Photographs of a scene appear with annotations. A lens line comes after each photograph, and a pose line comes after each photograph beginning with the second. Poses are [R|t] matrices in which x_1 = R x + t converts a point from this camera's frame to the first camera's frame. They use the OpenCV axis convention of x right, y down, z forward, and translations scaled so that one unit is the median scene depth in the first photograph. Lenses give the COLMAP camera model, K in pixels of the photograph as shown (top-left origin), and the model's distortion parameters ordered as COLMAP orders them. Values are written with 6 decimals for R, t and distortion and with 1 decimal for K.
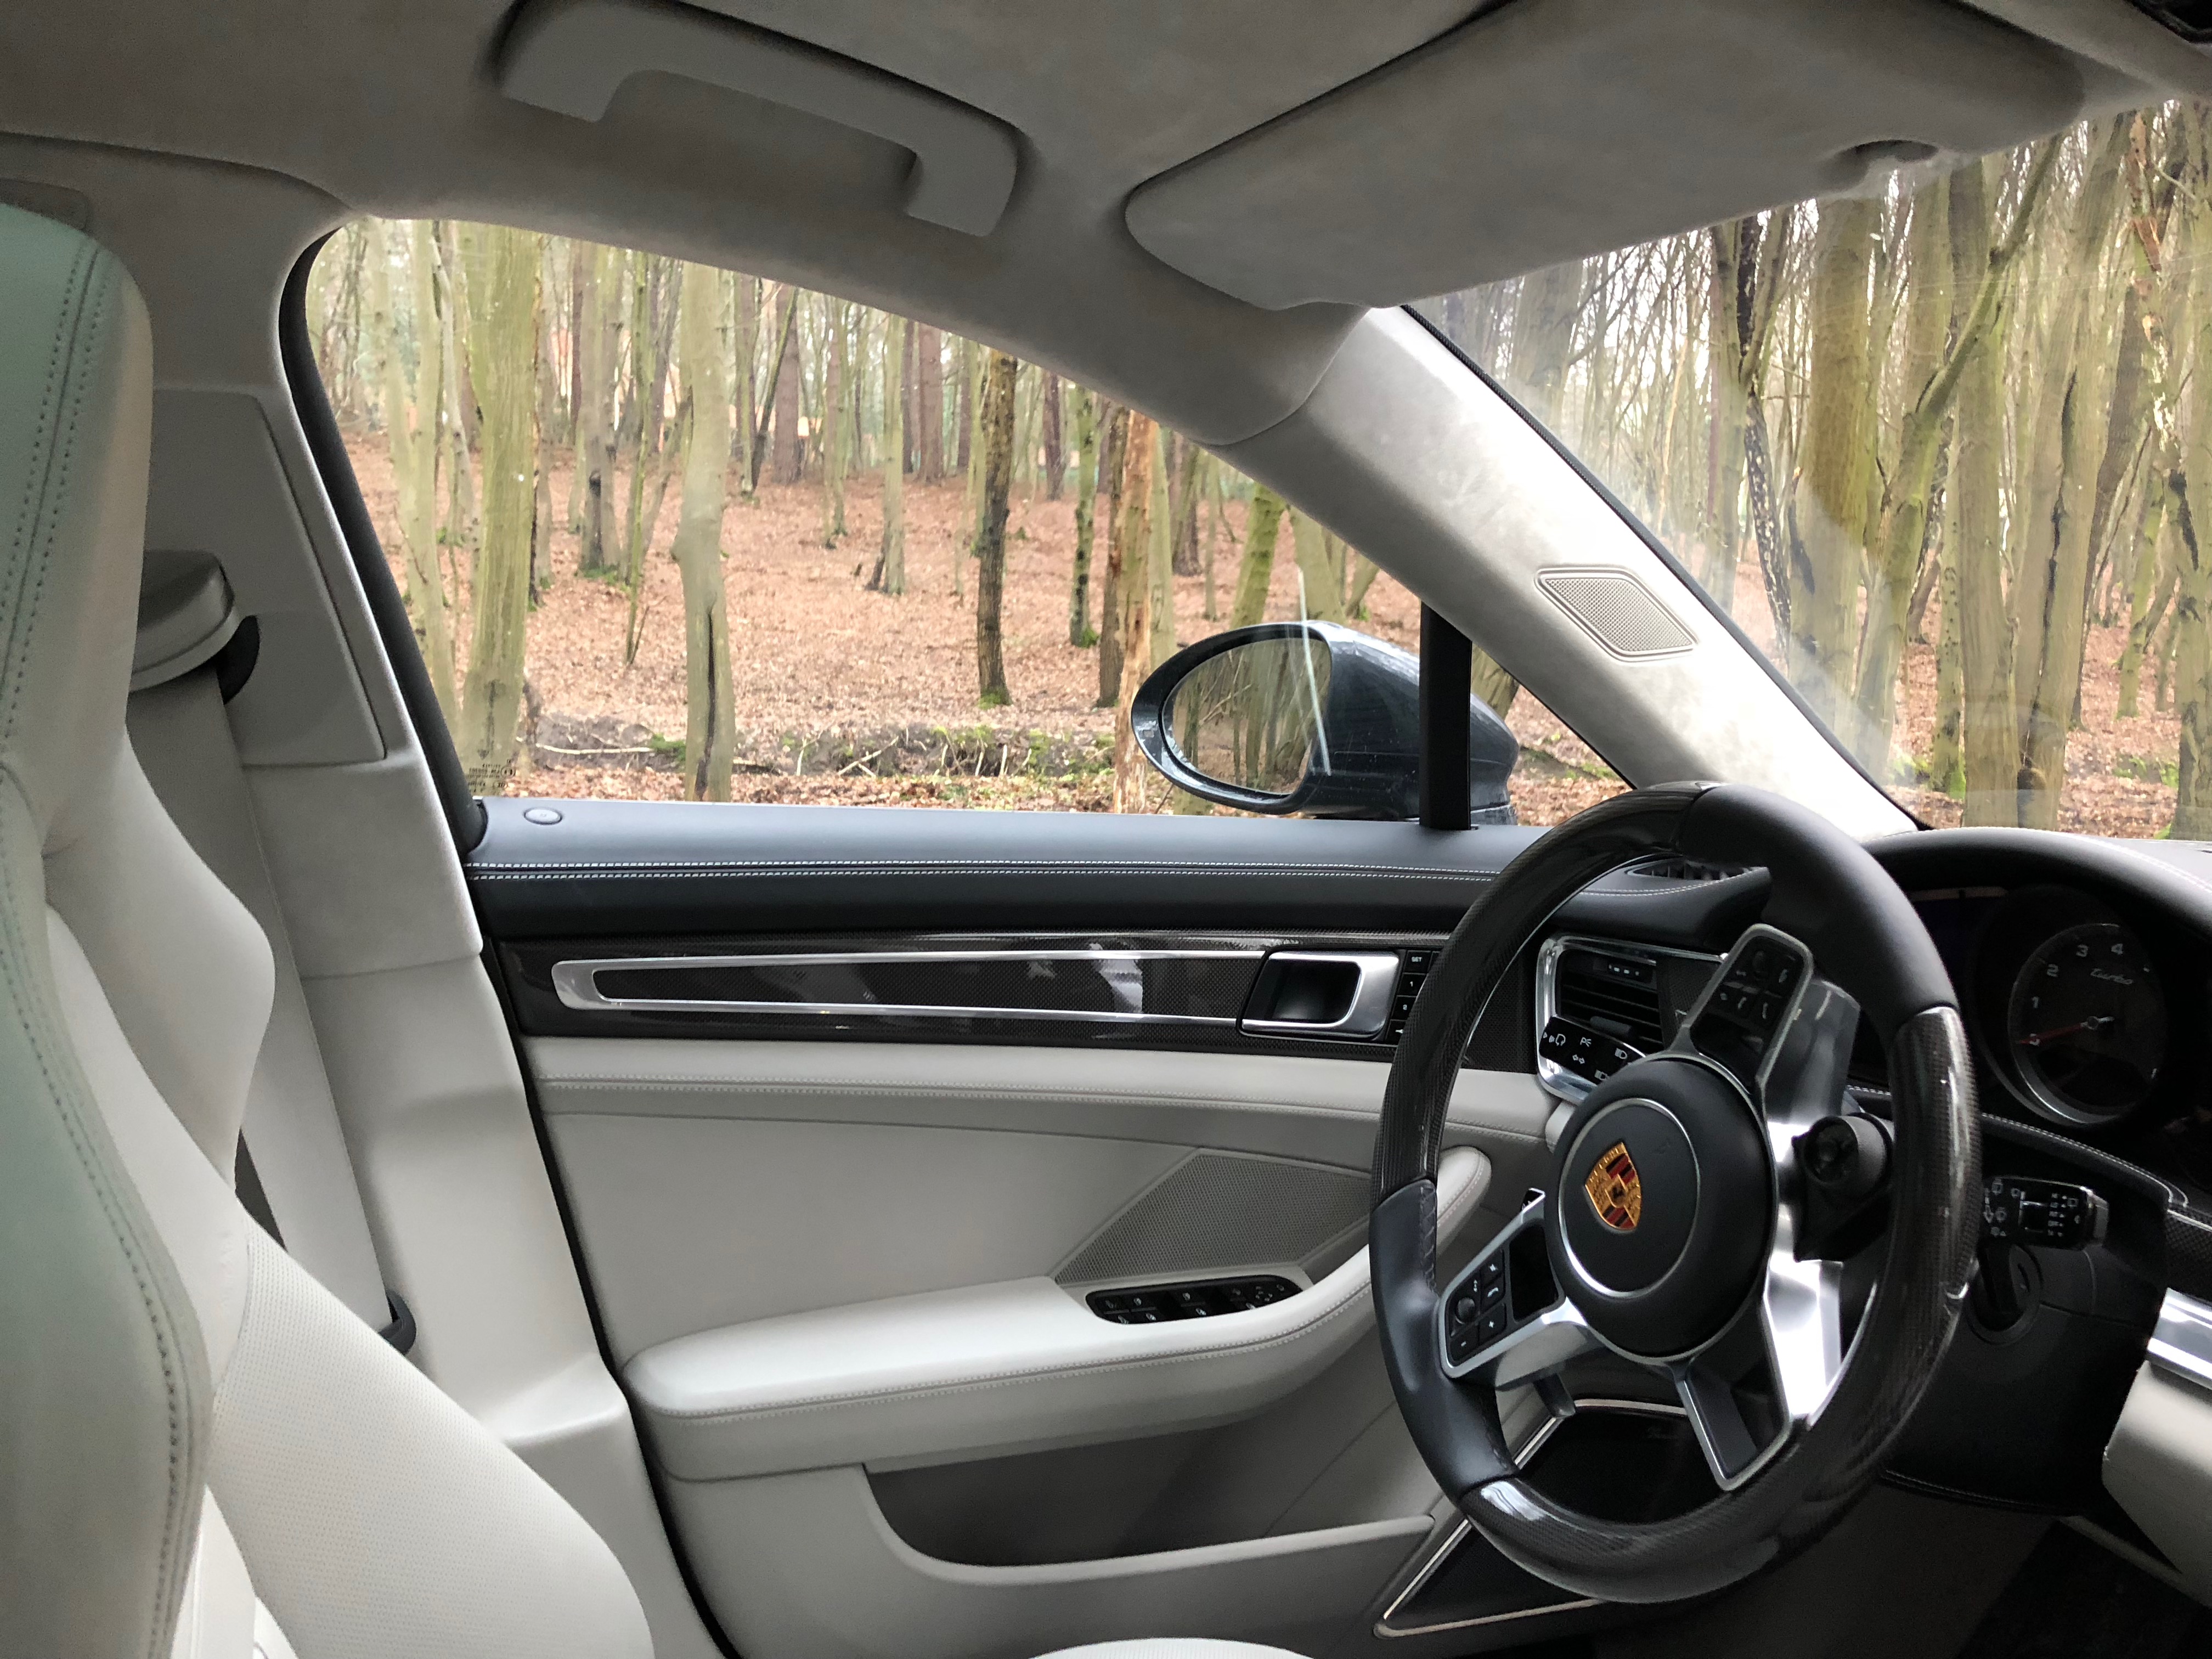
lens RADIAL K [[1797.7, 0, 1098.0], [0, 1797.7, 846.7], [0, 0, 1]] dist [0.024511, -0.024239]
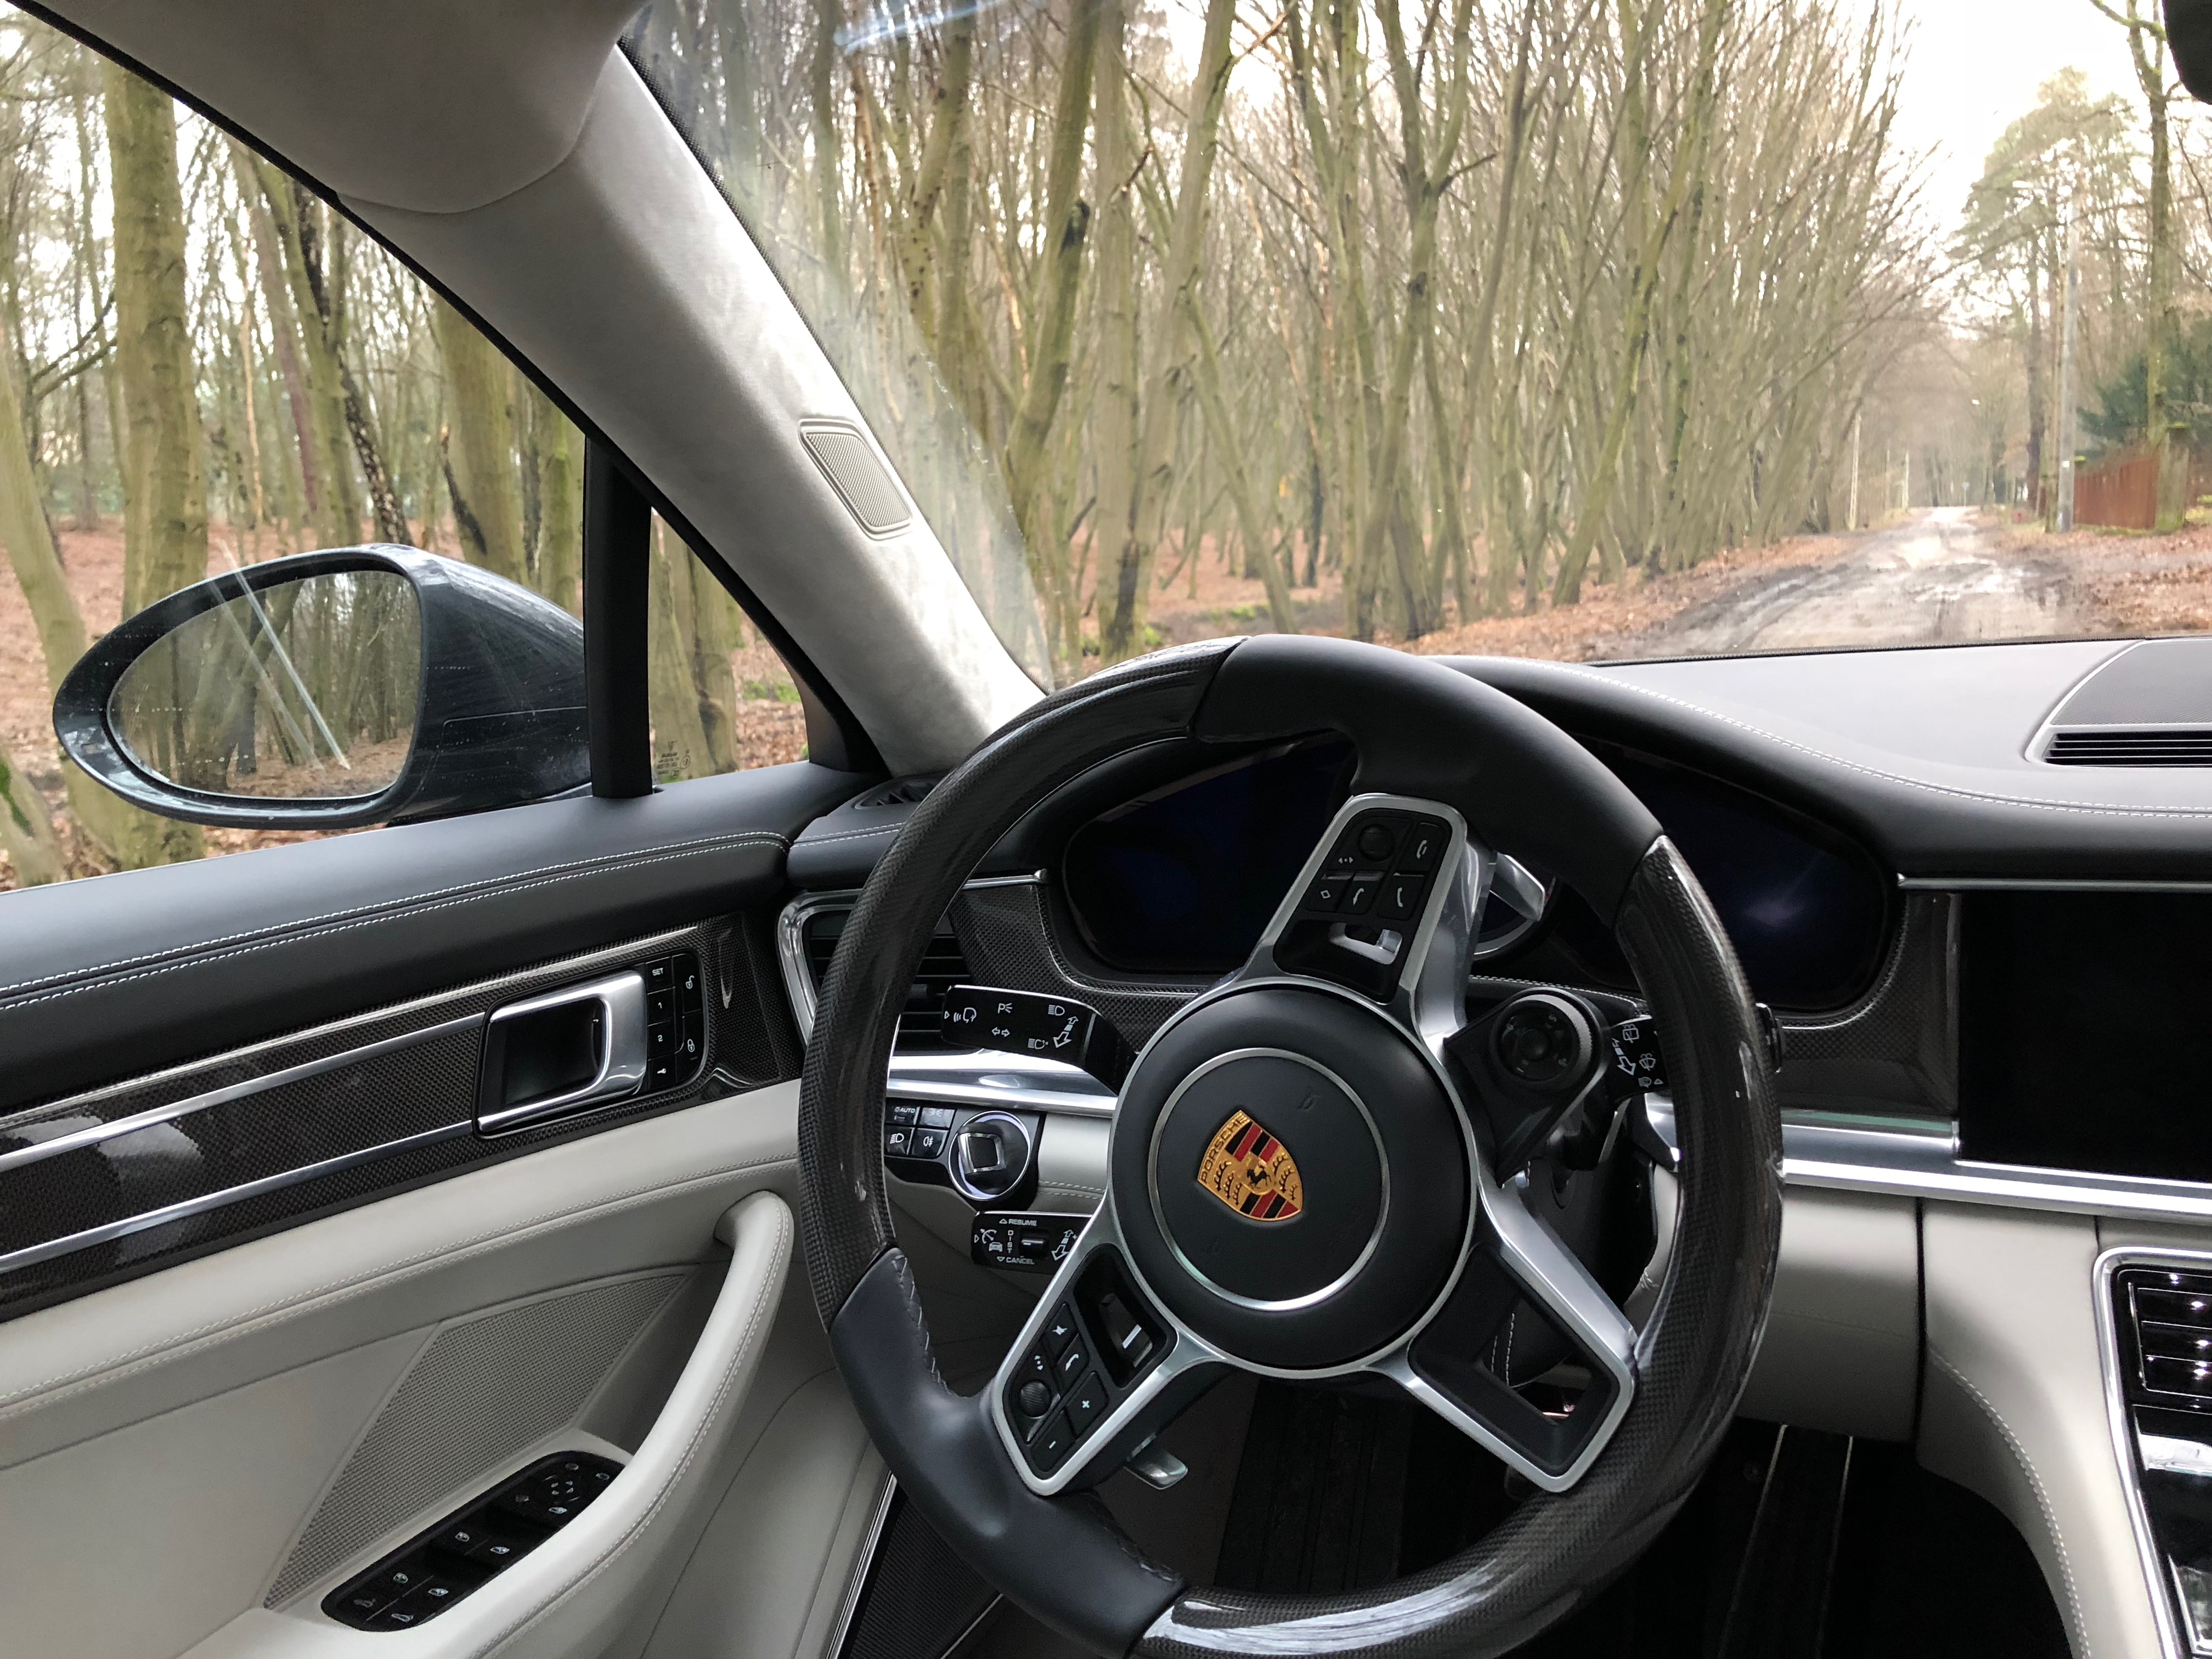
lens RADIAL K [[1797.7, 0, 1104.2], [0, 1797.7, 824.3], [0, 0, 1]] dist [0.024511, -0.024239]
pose [[0.739295, -0.191284, 0.645642, -0.157792], [0.190485, 0.979050, 0.071947, -0.015492], [-0.645878, 0.069795, 0.760243, 0.311007]]
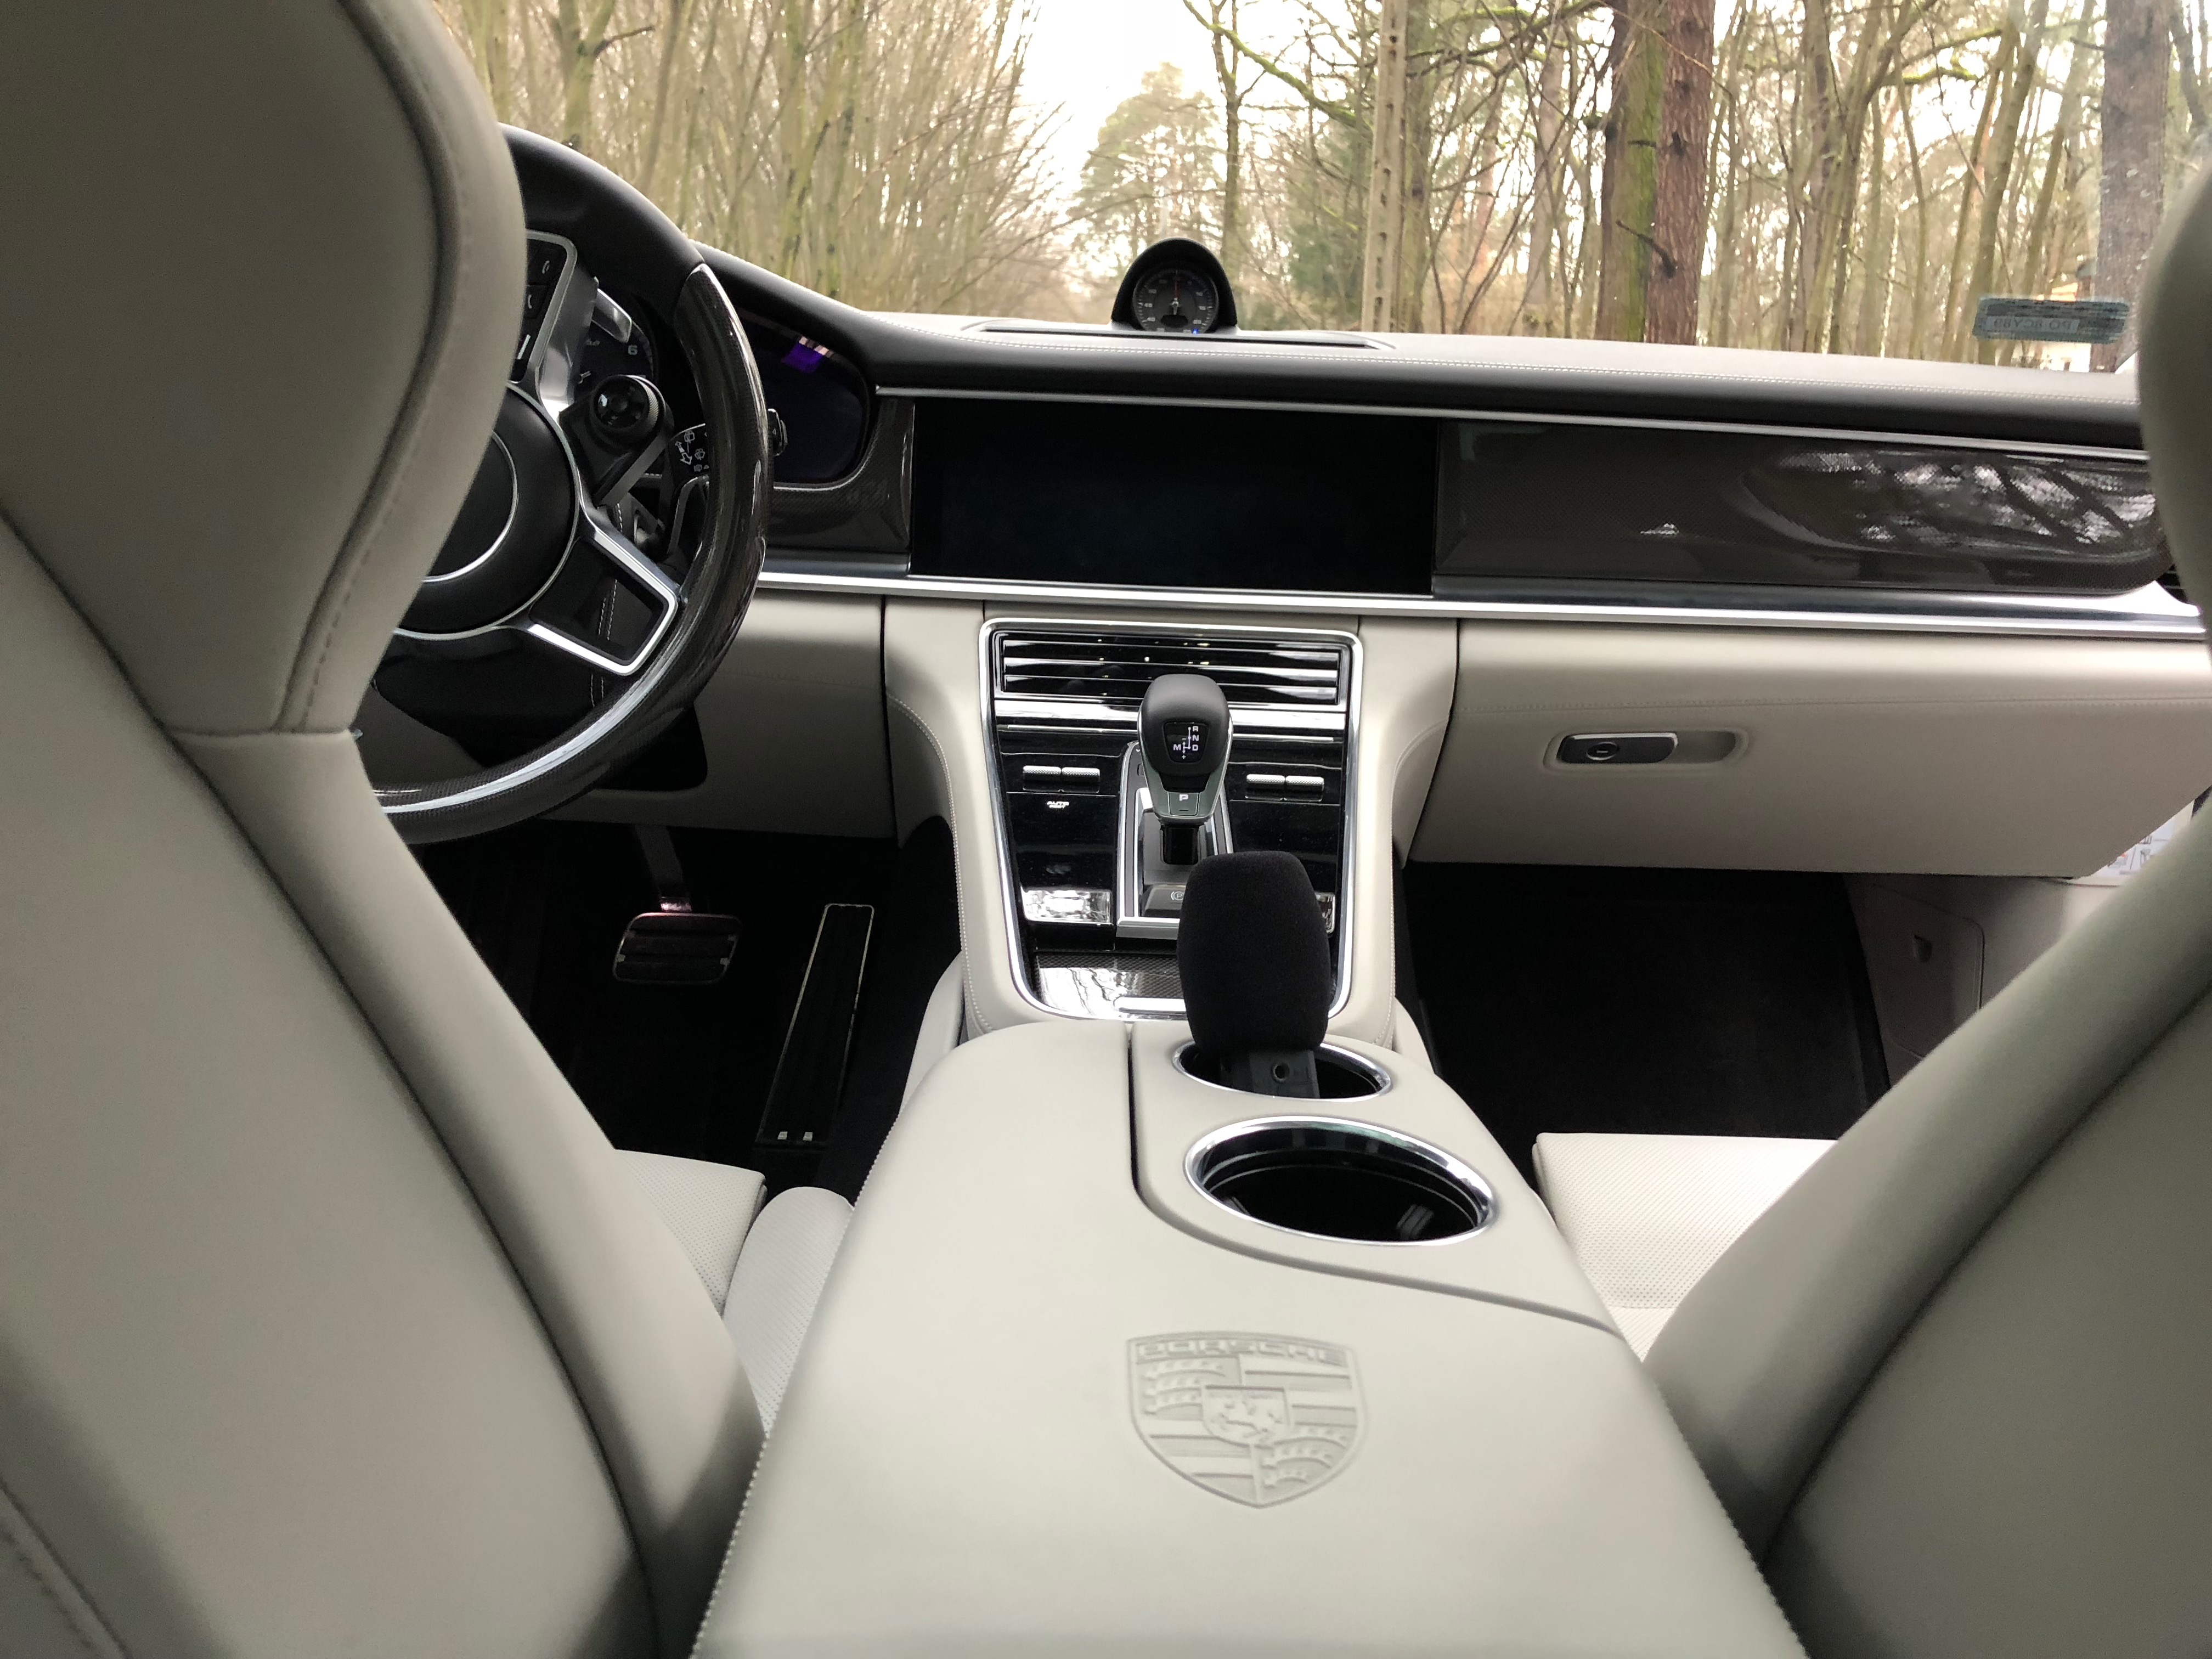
lens RADIAL K [[1797.7, 0, 1121.6], [0, 1797.7, 829.4], [0, 0, 1]] dist [0.024511, -0.024239]
pose [[0.371254, -0.222646, 0.901443, -0.406762], [0.111715, 0.974485, 0.194677, 0.157319], [-0.921787, 0.028430, 0.386654, 0.133535]]
